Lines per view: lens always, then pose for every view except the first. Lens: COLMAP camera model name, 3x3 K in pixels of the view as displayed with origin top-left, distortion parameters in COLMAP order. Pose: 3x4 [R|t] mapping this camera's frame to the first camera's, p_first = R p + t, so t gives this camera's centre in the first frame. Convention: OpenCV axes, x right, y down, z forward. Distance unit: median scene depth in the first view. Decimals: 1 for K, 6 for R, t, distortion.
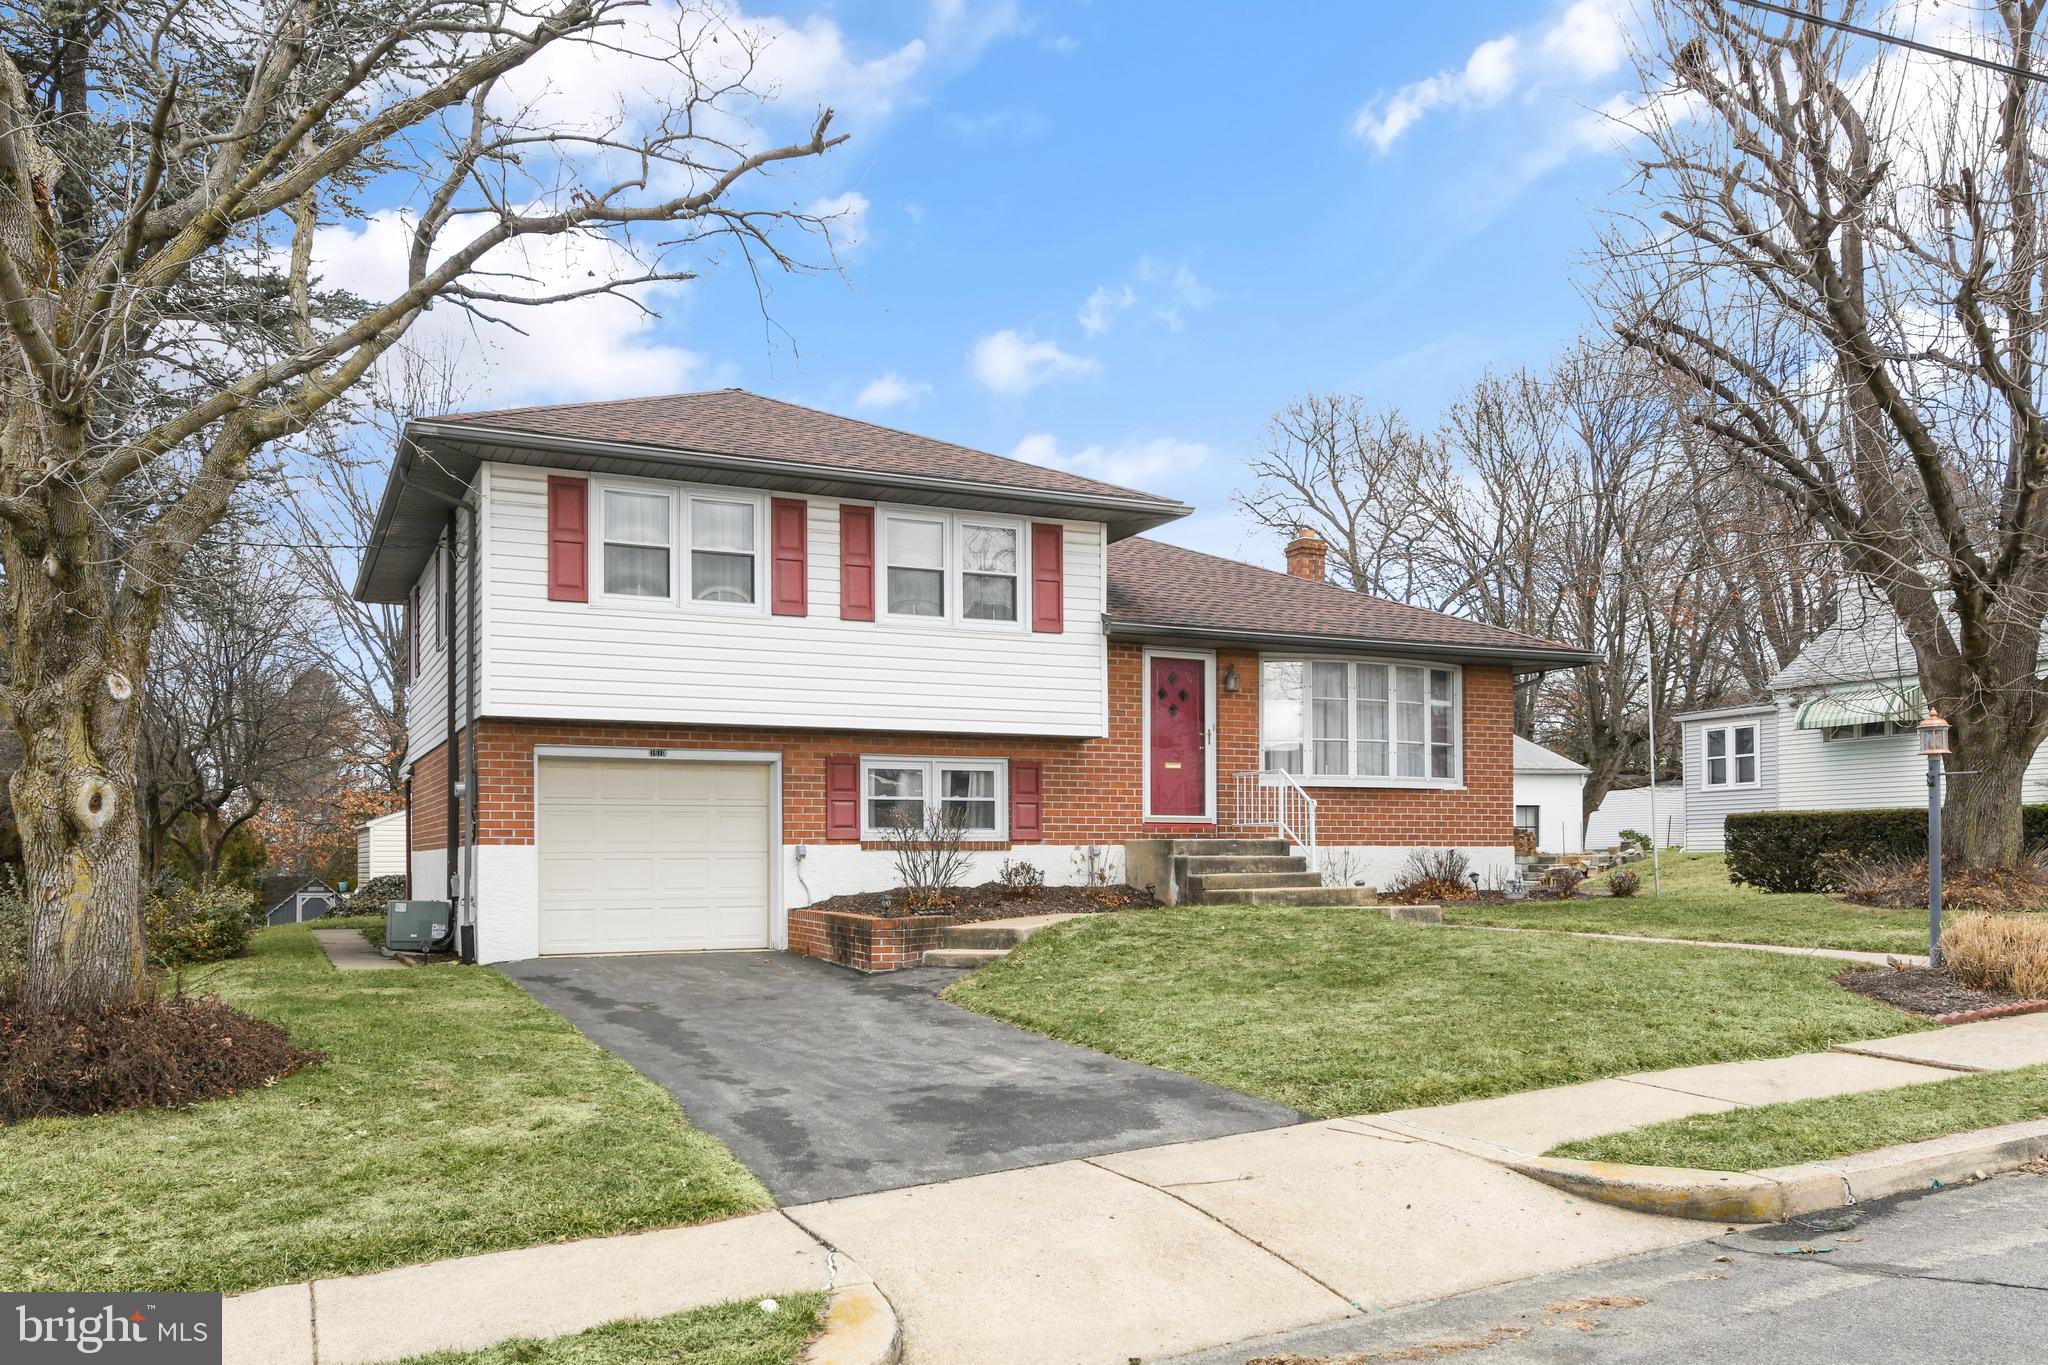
lens RADIAL K [[1707.1, 0, 1022.7], [0, 1707.1, 823.5], [0, 0, 1]] dist [-0.007328, -0.002144]
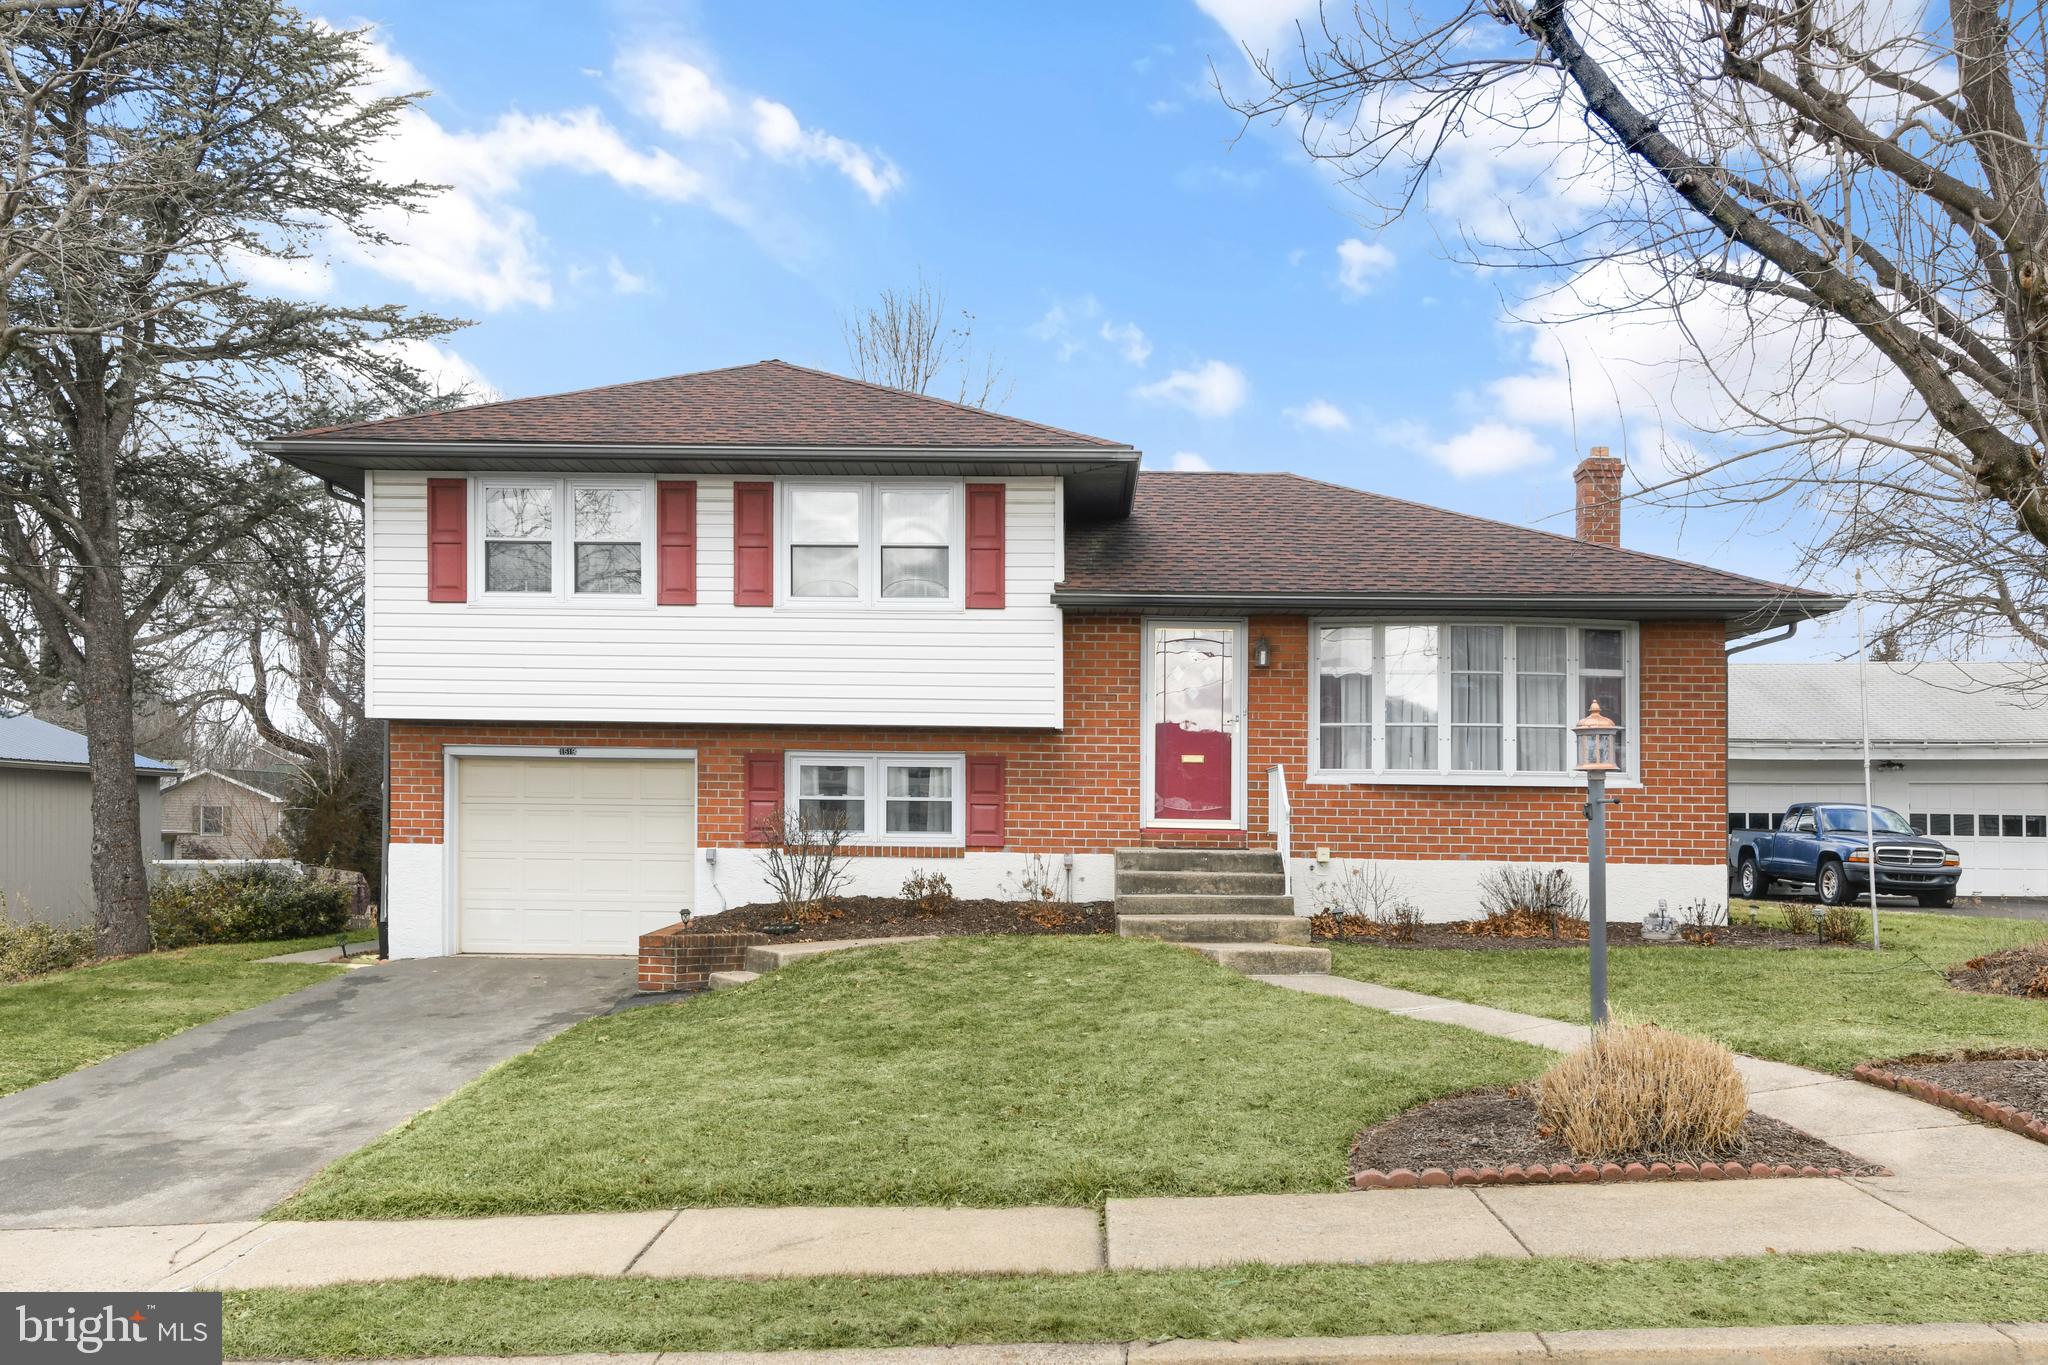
lens RADIAL K [[1836.6, 0, 1015.0], [0, 1836.6, 758.8], [0, 0, 1]] dist [0.004325, 0.005282]
pose [[0.875073, 0.000278, -0.483992, 0.497380], [-0.007105, 0.999899, -0.012272, -0.025027], [0.483940, 0.014178, 0.874987, 0.199338]]
